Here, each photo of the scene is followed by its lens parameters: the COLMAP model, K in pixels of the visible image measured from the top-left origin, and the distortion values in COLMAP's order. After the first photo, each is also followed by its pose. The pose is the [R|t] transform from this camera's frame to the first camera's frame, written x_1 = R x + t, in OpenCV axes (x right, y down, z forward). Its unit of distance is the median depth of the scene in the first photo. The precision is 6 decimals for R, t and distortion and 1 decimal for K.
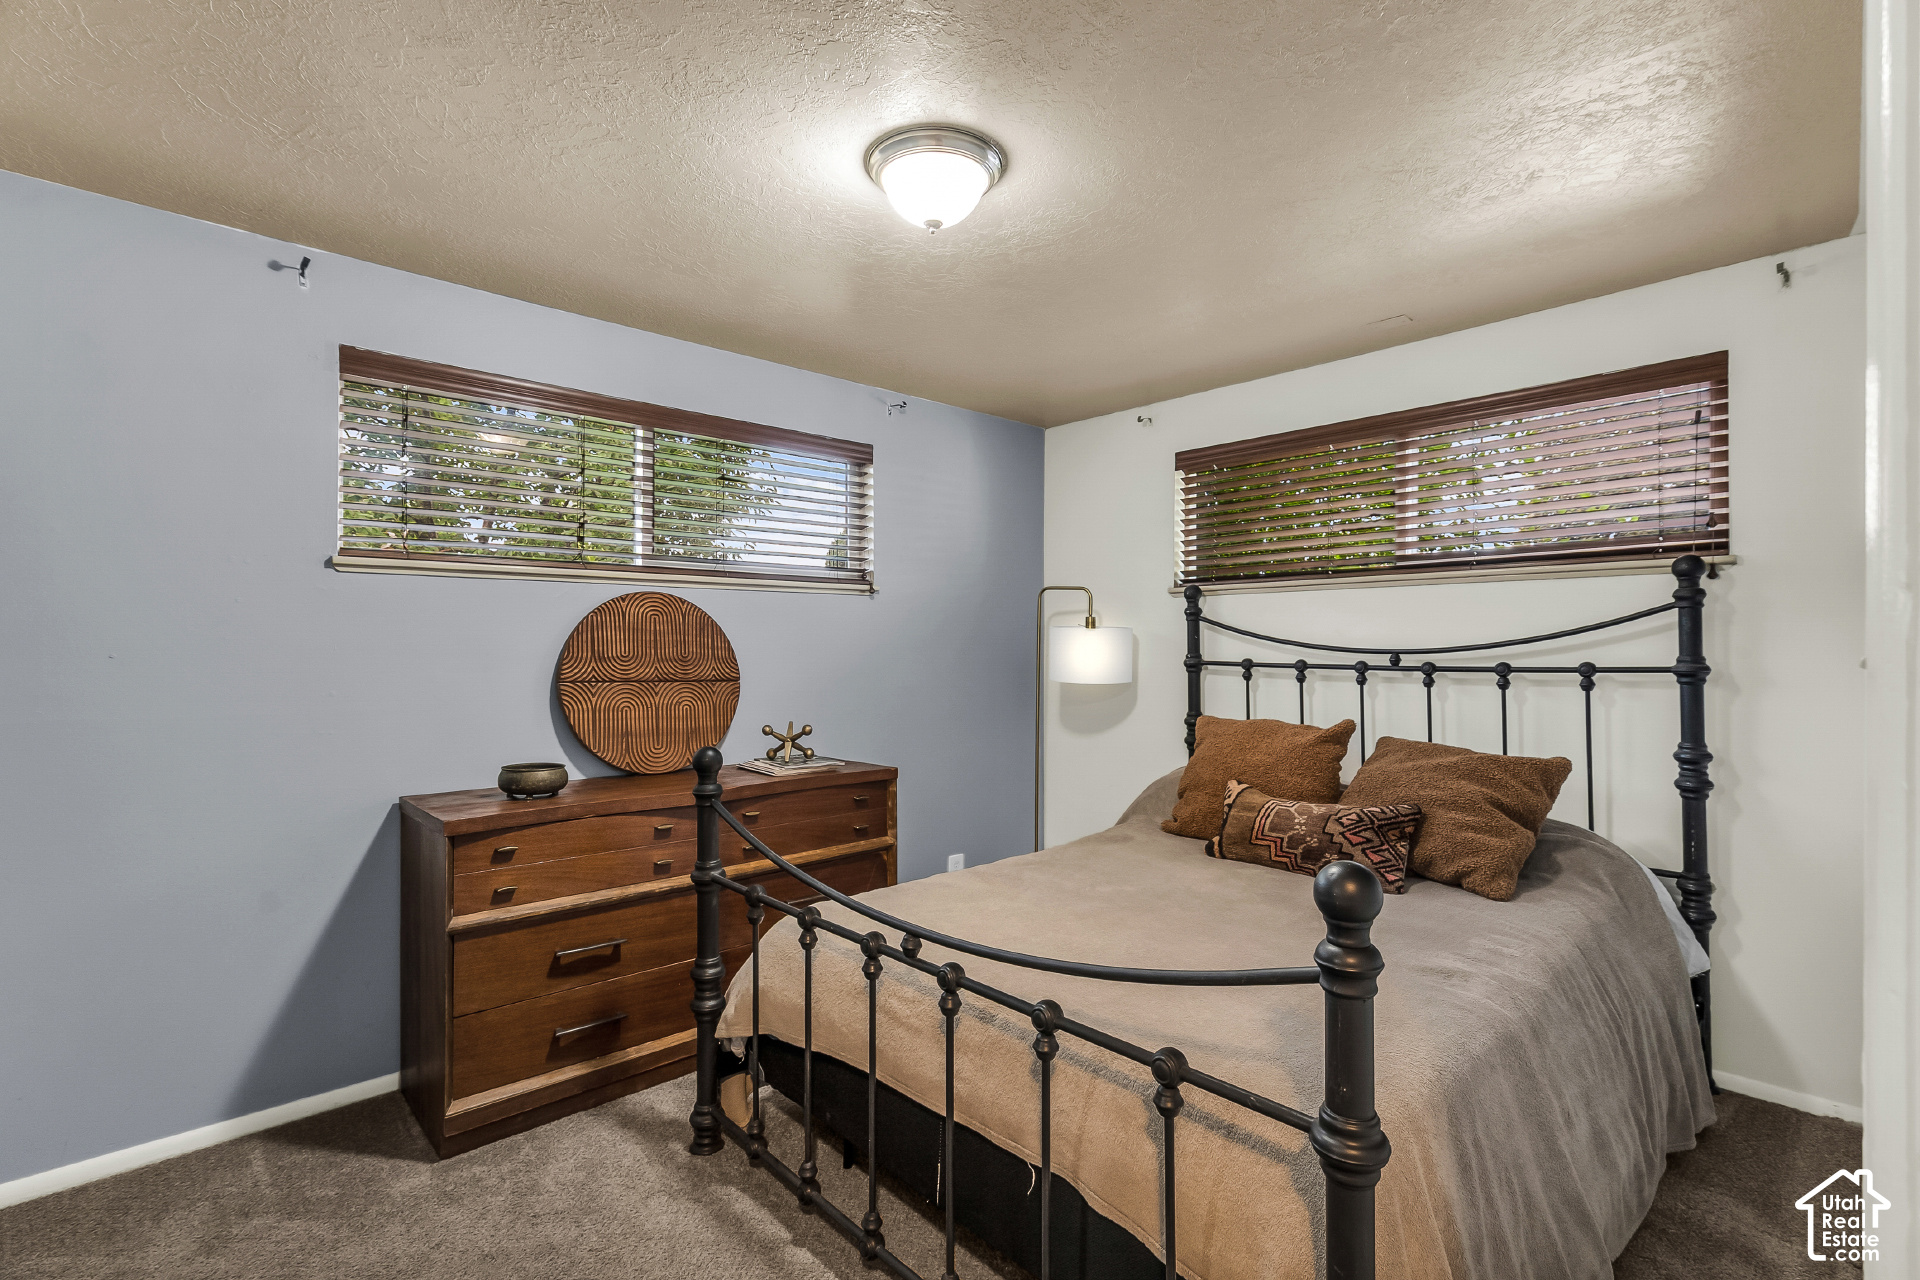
lens RADIAL K [[874.9, 0, 960.1], [0, 874.9, 635.0], [0, 0, 1]] dist [-0.000960, 0.000393]
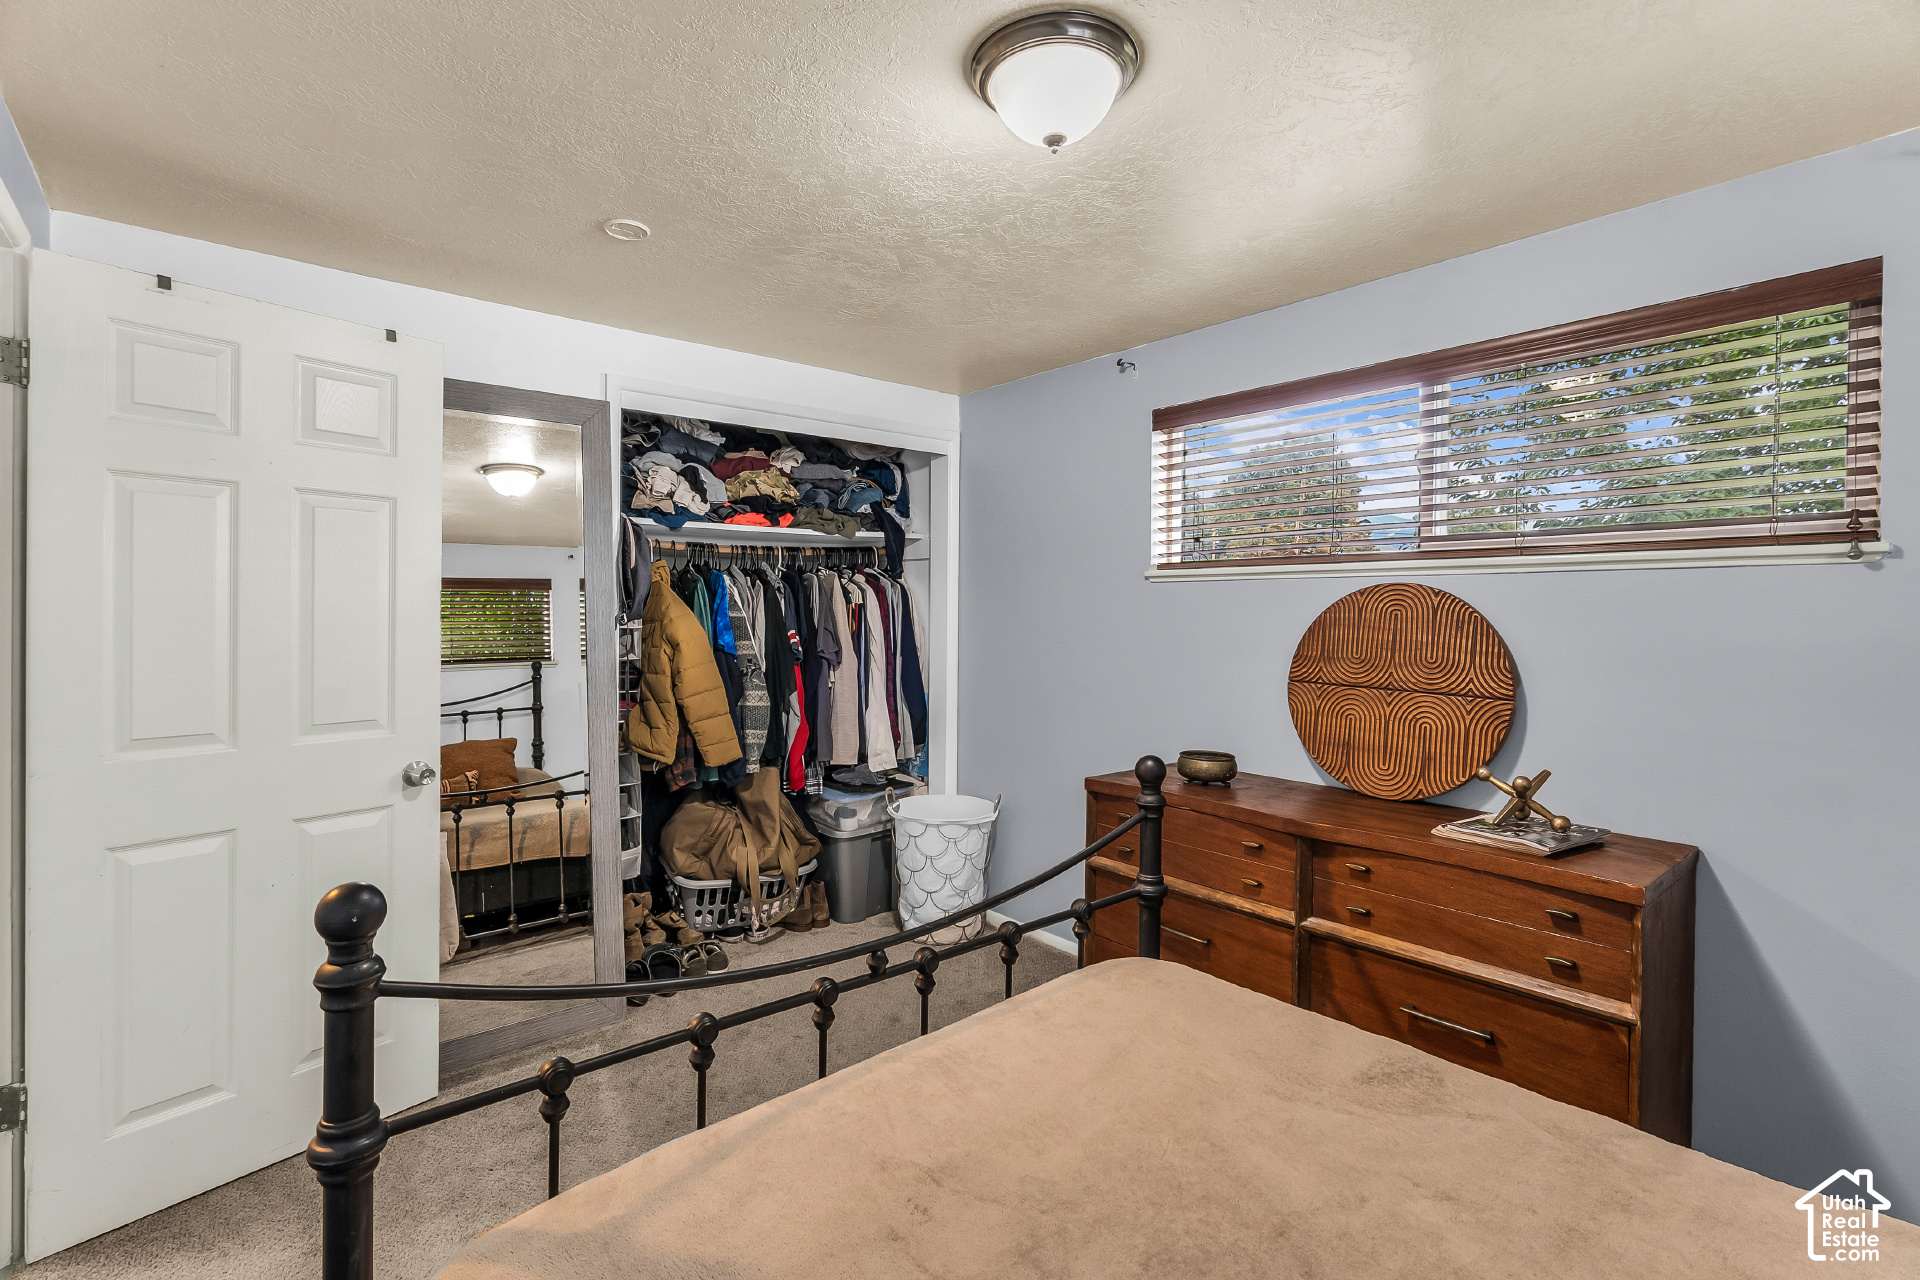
lens RADIAL K [[874.9, 0, 960.1], [0, 874.9, 635.0], [0, 0, 1]] dist [-0.000960, 0.000393]
pose [[-0.070404, -0.001045, -0.997518, 0.535972], [-0.028704, 0.999587, 0.000979, 0.010760], [0.997105, 0.028702, -0.070405, 0.692031]]
